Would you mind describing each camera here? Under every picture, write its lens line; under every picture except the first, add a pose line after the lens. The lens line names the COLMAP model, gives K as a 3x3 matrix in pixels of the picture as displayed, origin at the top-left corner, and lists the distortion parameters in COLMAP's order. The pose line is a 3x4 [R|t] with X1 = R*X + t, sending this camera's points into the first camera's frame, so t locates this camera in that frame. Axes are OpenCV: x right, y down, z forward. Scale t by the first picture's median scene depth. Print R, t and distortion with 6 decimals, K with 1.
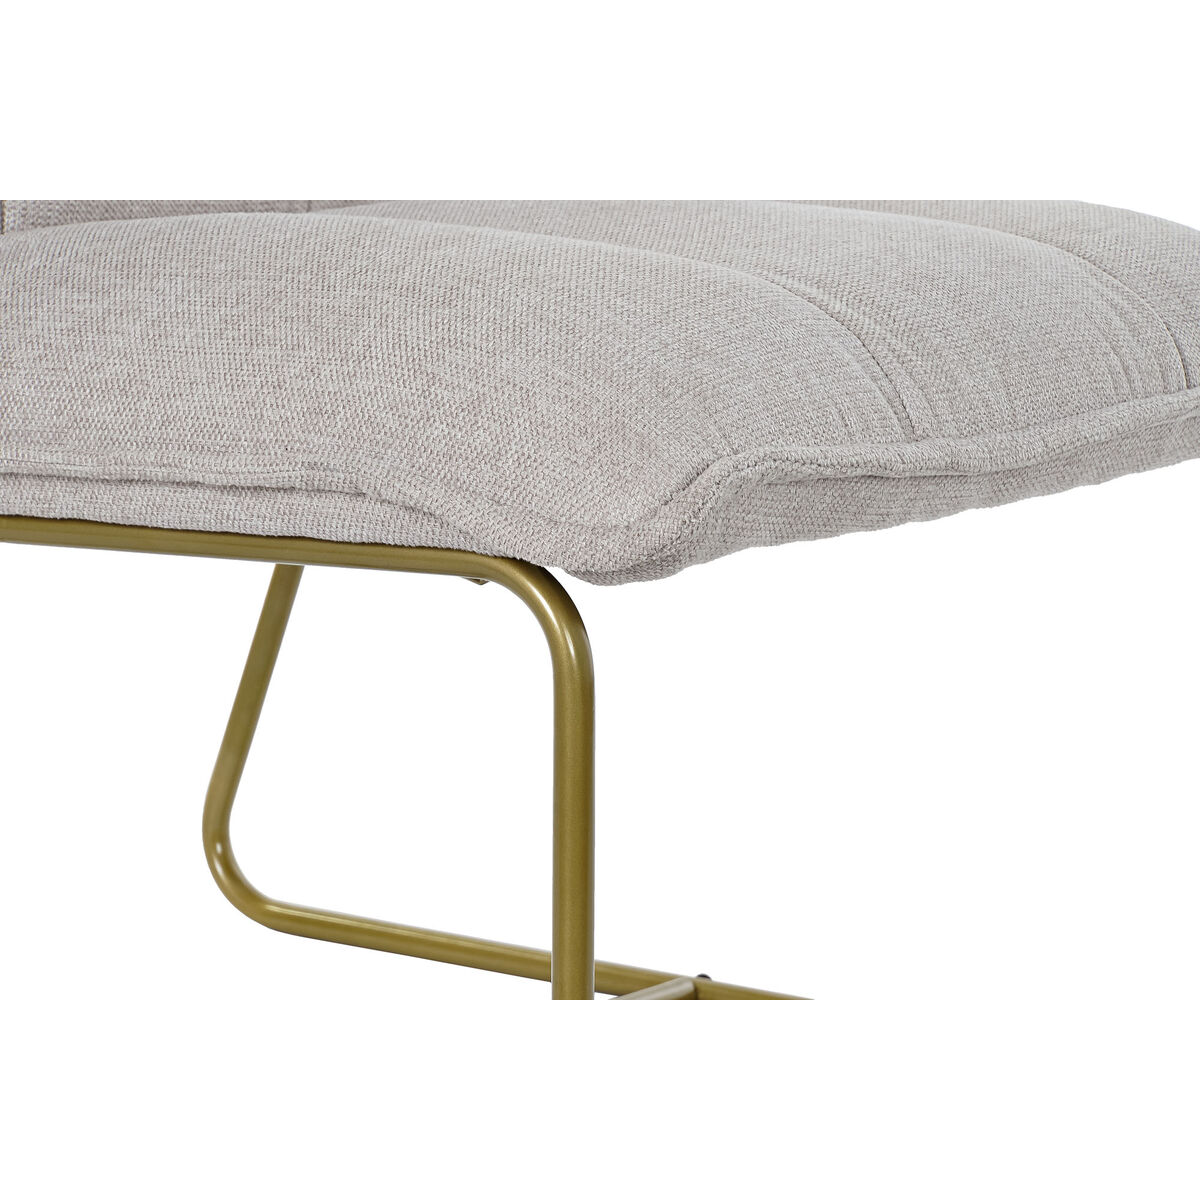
lens RADIAL K [[7348.1, 0, 571.4], [0, 7348.1, 687.1], [0, 0, 1]] dist [2.385782, 0.000000]
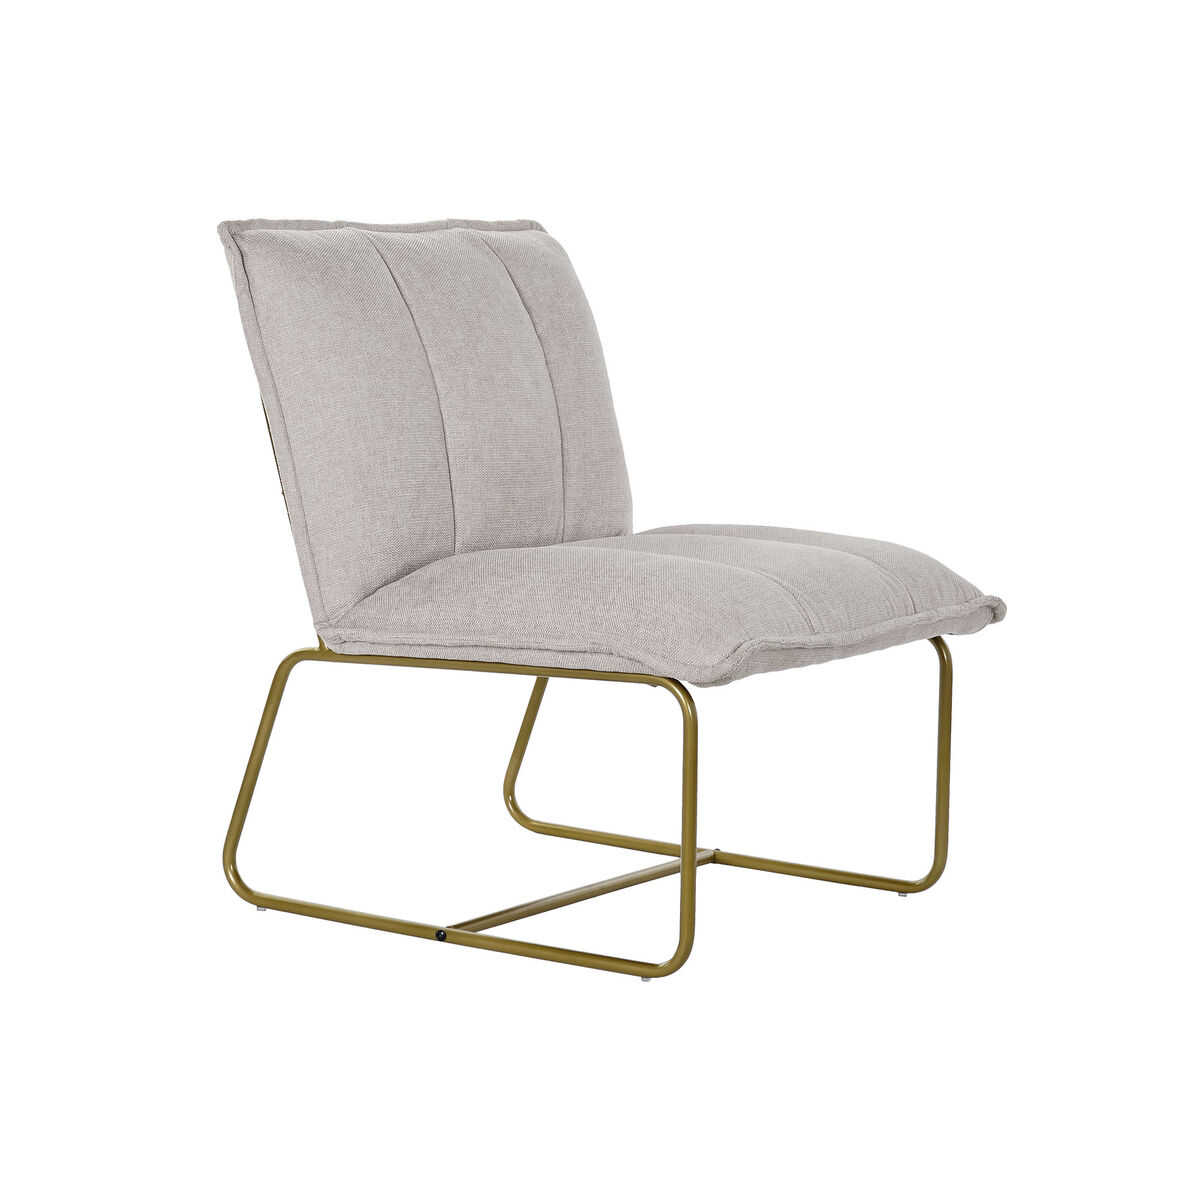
lens RADIAL K [[5722.9, 0, 599.3], [0, 5722.9, 598.6], [0, 0, 1]] dist [0.531349, 0.000000]
pose [[0.999706, 0.004515, 0.023841, -0.080953], [-0.003827, 0.999578, -0.028800, 0.013691], [-0.023961, 0.028700, 0.999301, -1.067597]]
